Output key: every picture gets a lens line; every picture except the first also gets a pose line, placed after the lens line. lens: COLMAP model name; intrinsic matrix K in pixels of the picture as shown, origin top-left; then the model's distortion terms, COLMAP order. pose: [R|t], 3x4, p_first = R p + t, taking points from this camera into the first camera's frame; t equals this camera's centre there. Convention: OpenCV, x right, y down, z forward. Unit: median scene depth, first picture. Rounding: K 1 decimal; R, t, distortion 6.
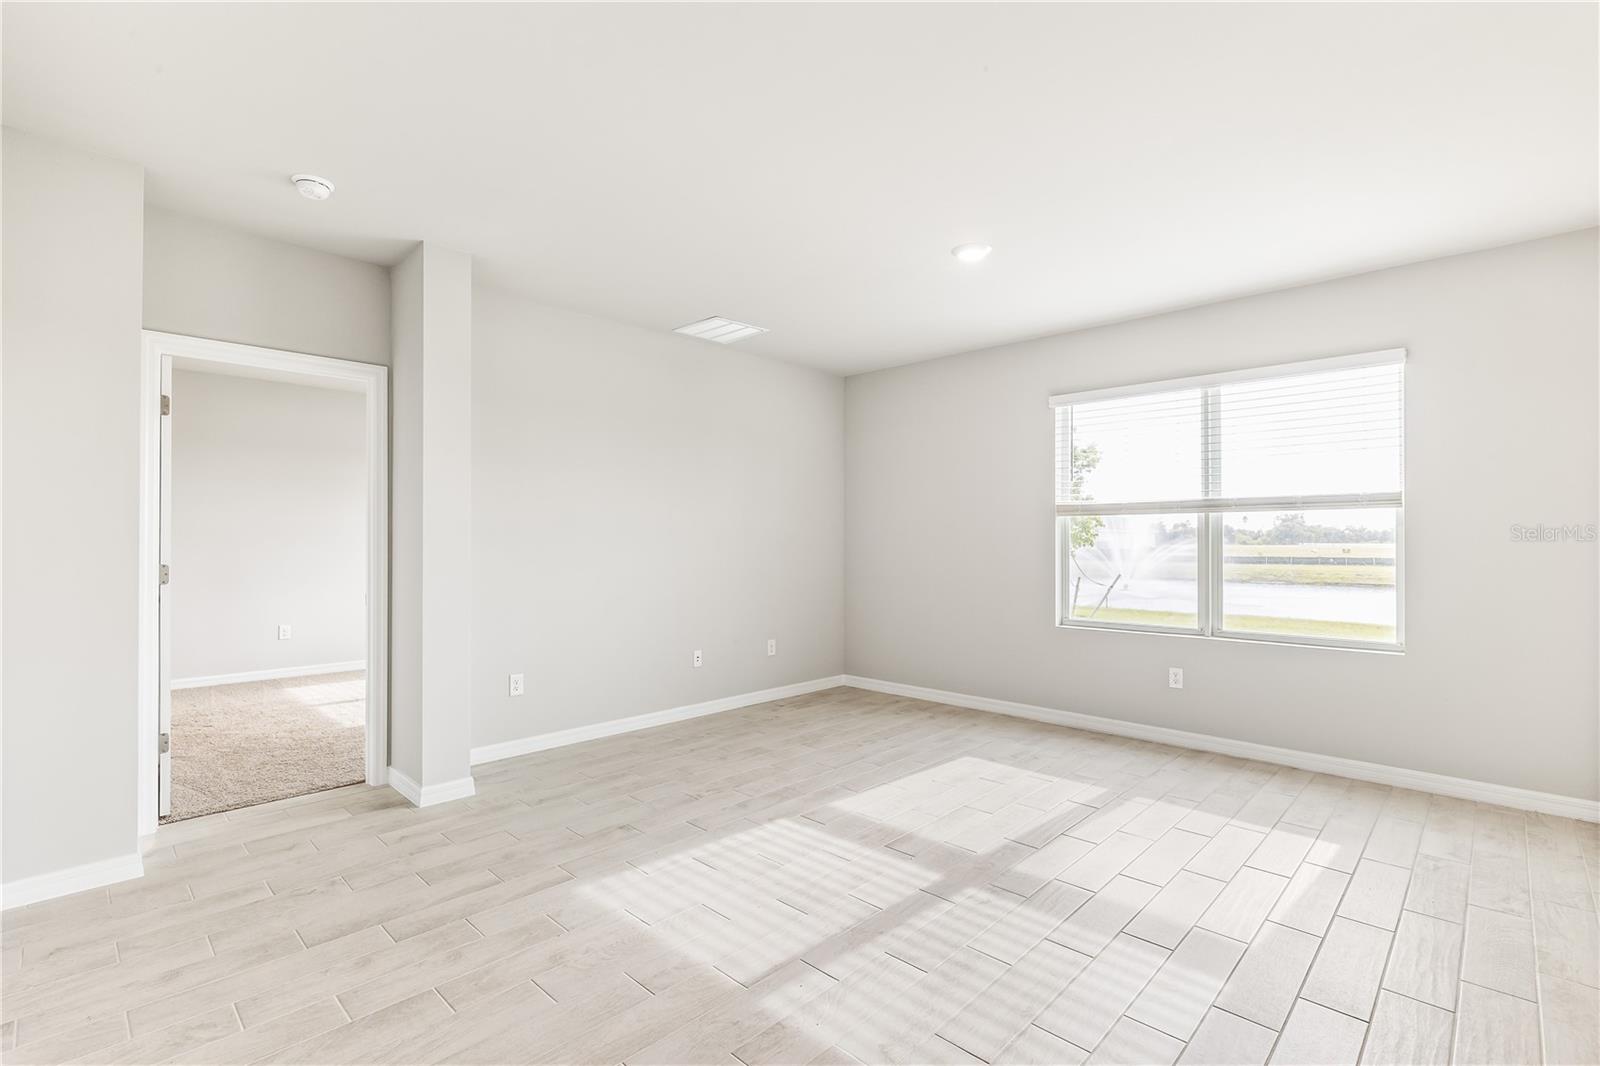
lens RADIAL K [[729.6, 0, 785.9], [0, 729.6, 534.1], [0, 0, 1]] dist [-0.008445, 0.000300]
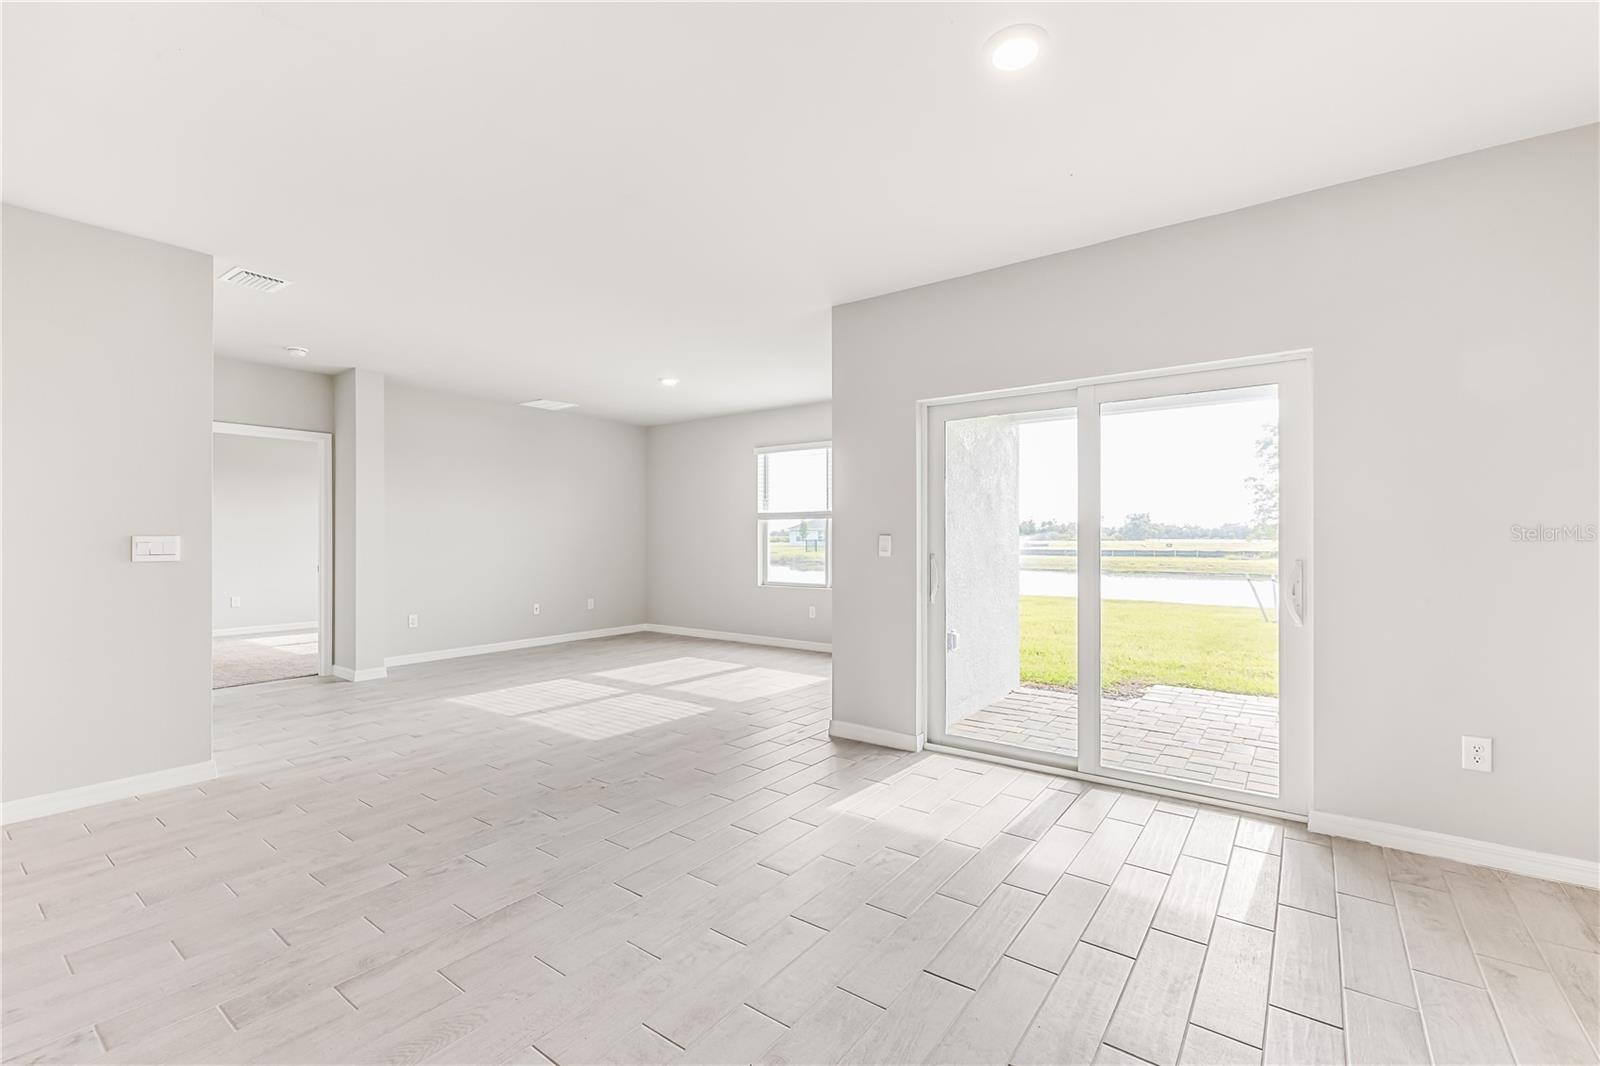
lens RADIAL K [[681.6, 0, 787.8], [0, 681.6, 531.6], [0, 0, 1]] dist [-0.004539, -0.000459]
pose [[0.991587, -0.000472, 0.129443, 0.273293], [0.000404, 1.000000, 0.000549, 0.001283], [-0.129444, -0.000492, 0.991587, -0.642168]]
